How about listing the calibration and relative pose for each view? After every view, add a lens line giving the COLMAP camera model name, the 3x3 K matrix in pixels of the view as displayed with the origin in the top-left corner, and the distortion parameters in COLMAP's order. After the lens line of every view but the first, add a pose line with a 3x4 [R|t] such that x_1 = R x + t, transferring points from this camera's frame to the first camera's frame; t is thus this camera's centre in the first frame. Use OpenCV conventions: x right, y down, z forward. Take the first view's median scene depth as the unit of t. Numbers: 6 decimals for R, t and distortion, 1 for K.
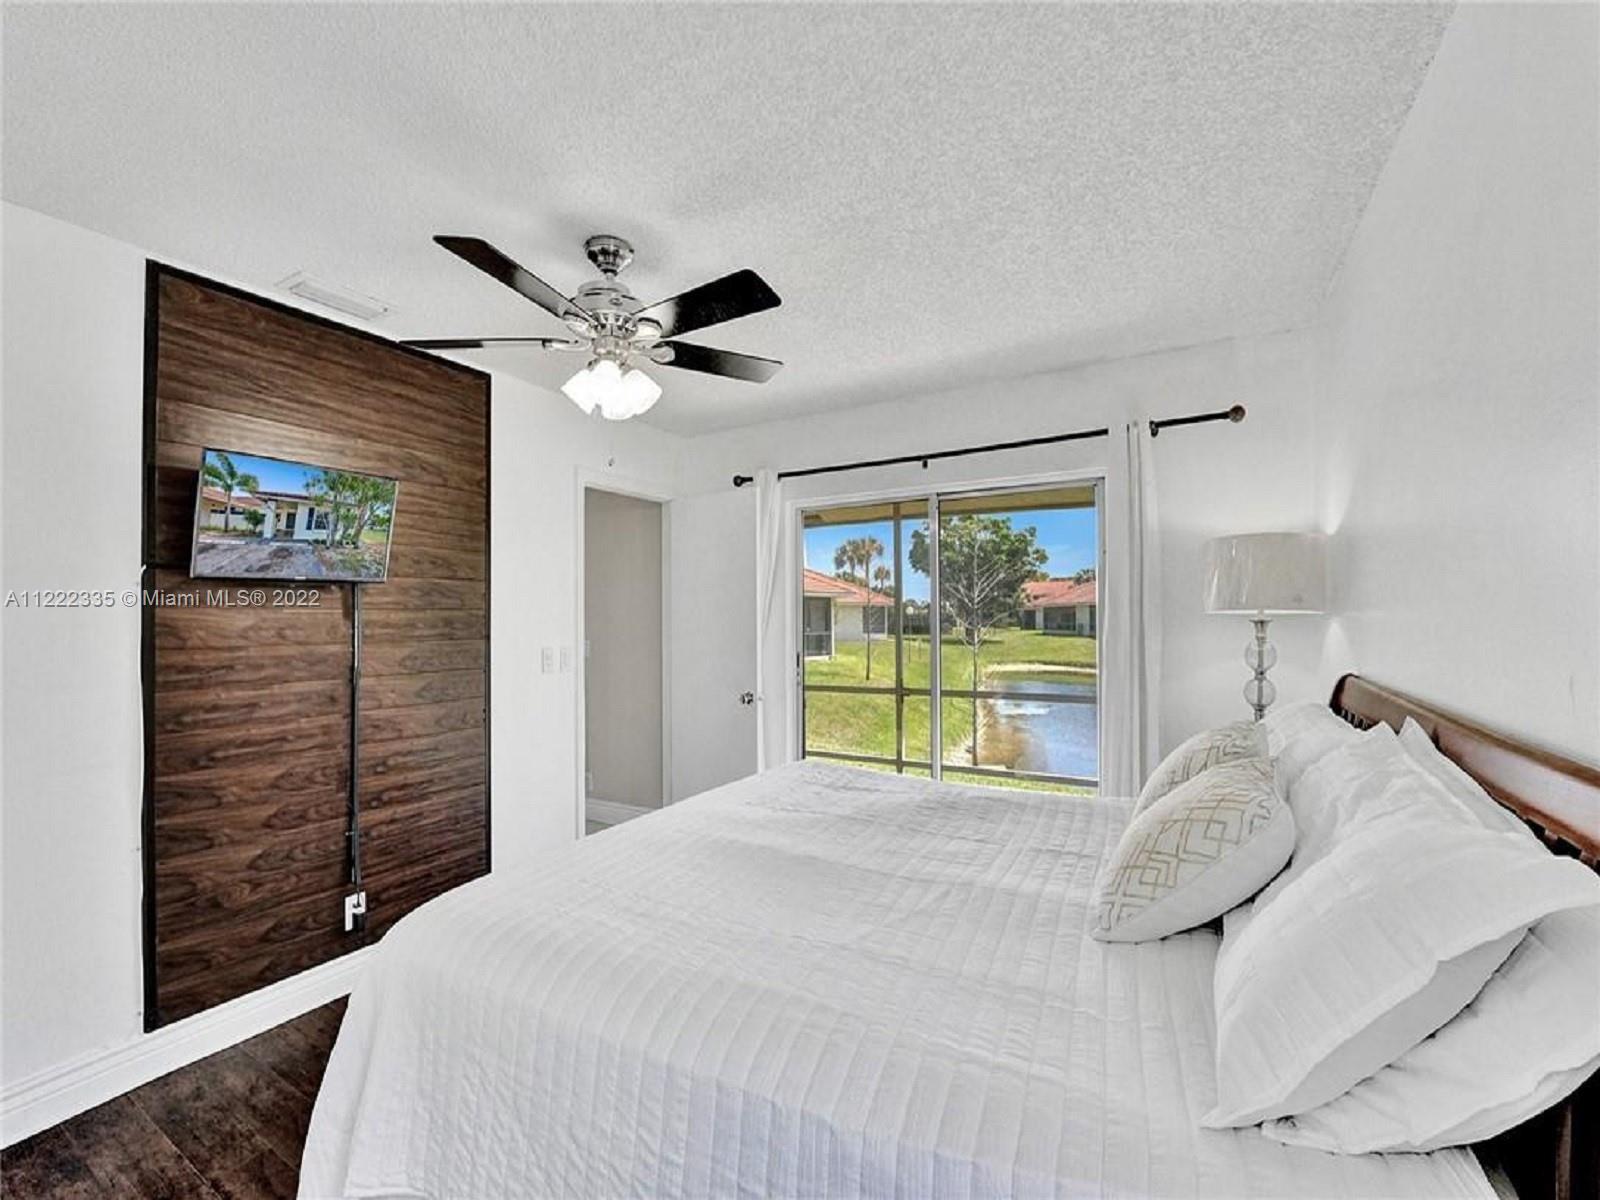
lens RADIAL K [[641.3, 0, 800.0], [0, 641.3, 600.0], [0, 0, 1]] dist [-0.000621, -0.000013]
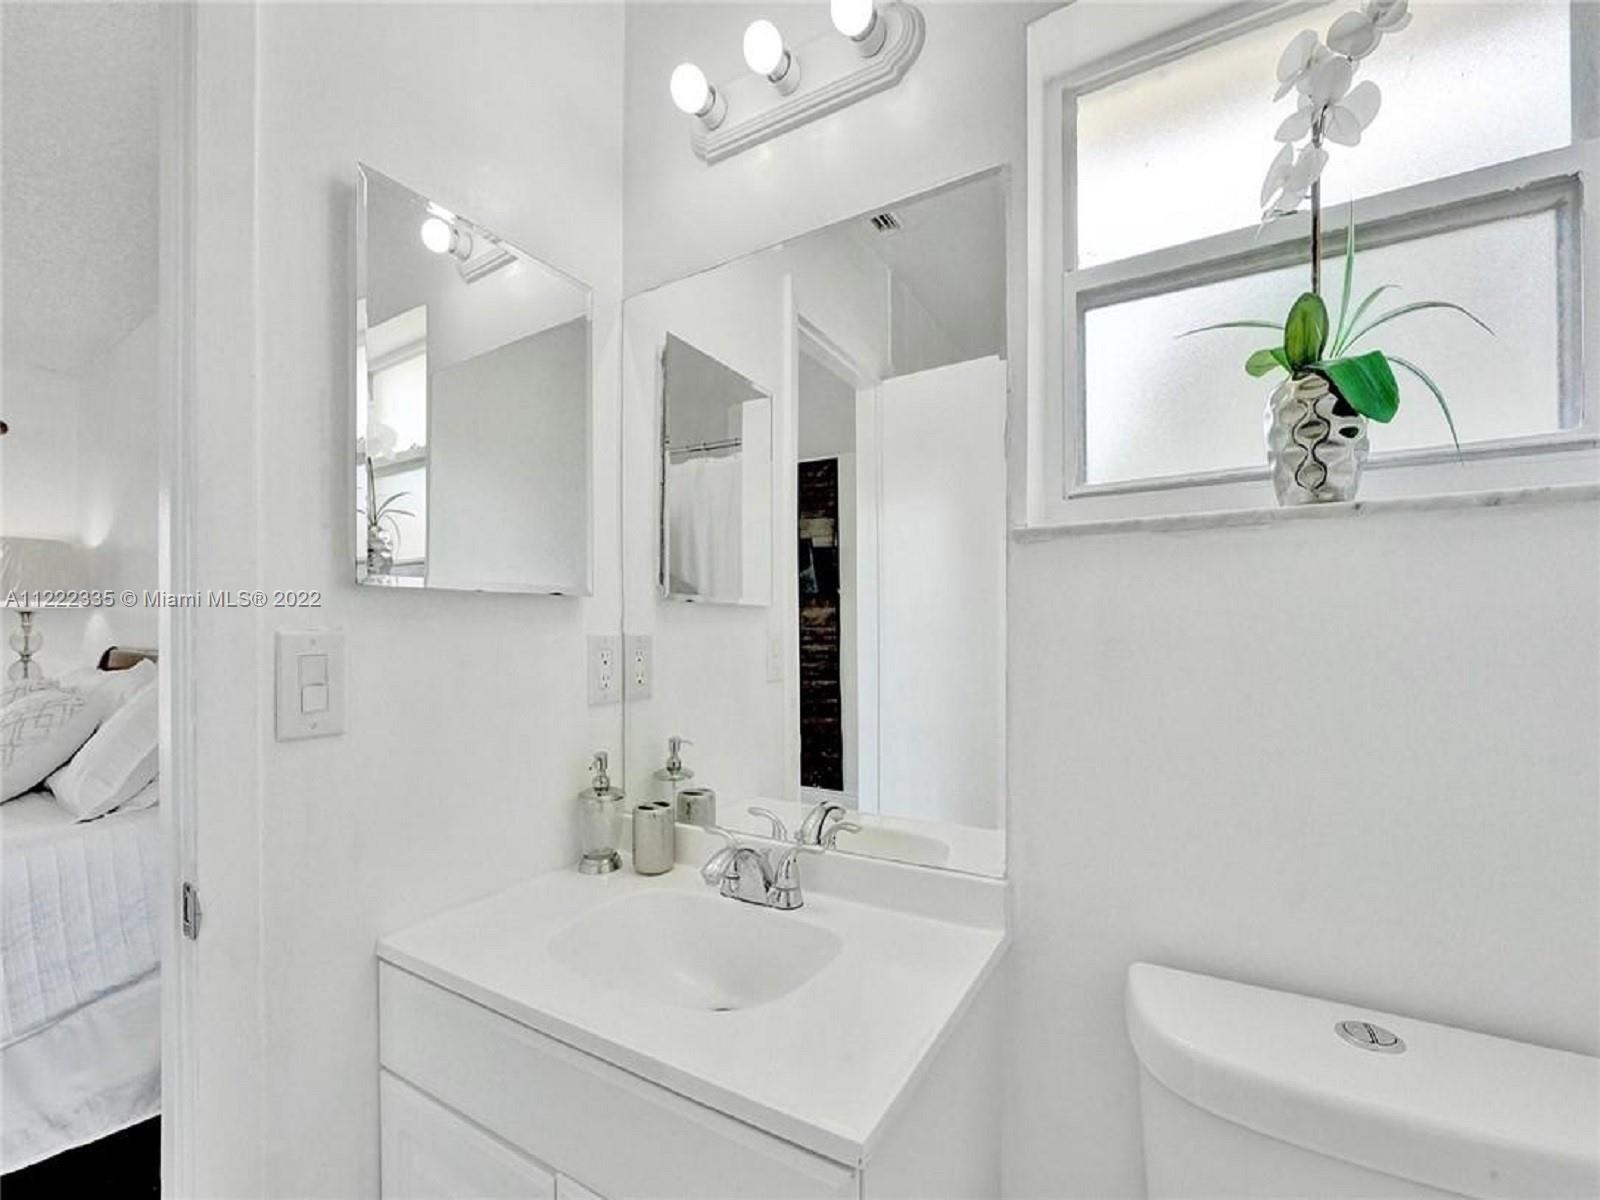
lens RADIAL K [[673.2, 0, 801.7], [0, 673.2, 636.9], [0, 0, 1]] dist [-0.000349, -0.000128]
pose [[0.023675, 0.005655, 0.999704, -0.484333], [-0.012501, 0.999907, -0.005360, 0.067901], [-0.999642, -0.012370, 0.023743, -0.454089]]
